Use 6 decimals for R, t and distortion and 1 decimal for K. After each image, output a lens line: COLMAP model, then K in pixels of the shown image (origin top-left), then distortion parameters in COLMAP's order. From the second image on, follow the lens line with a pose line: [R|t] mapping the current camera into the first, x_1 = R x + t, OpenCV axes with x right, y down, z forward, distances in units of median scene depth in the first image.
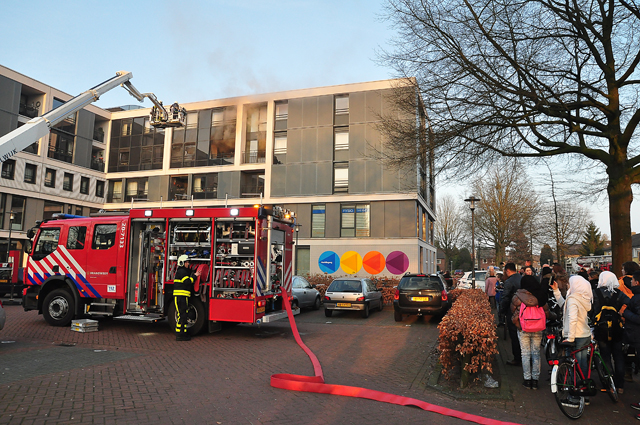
lens RADIAL K [[463.7, 0, 324.8], [0, 463.7, 211.4], [0, 0, 1]] dist [-0.131303, 0.119772]
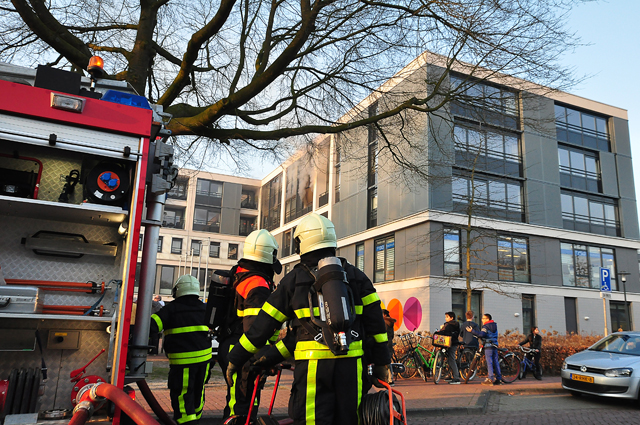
lens RADIAL K [[538.1, 0, 320.0], [0, 538.1, 212.5], [0, 0, 1]] dist [-0.108358, 0.191288]
pose [[0.671927, -0.159124, -0.723321, 0.598540], [0.067000, 0.985702, -0.154606, 0.068073], [0.737580, 0.055422, 0.672981, 0.307214]]
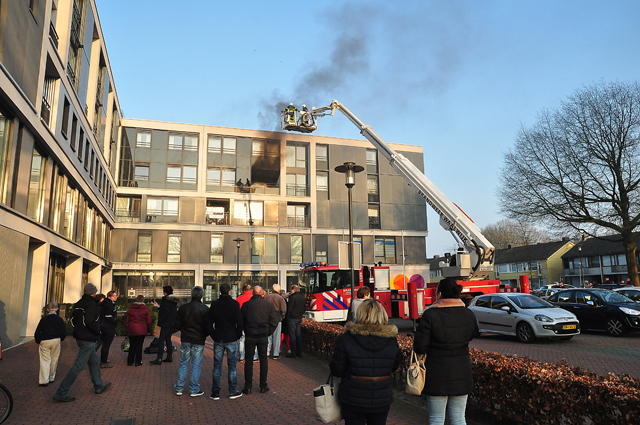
lens RADIAL K [[463.7, 0, 324.8], [0, 463.7, 211.4], [0, 0, 1]] dist [-0.131303, 0.119772]
pose [[0.795129, 0.073533, 0.601966, -0.787530], [-0.046069, 0.997077, -0.060947, -0.002962], [-0.604689, 0.020729, 0.796192, 0.080935]]
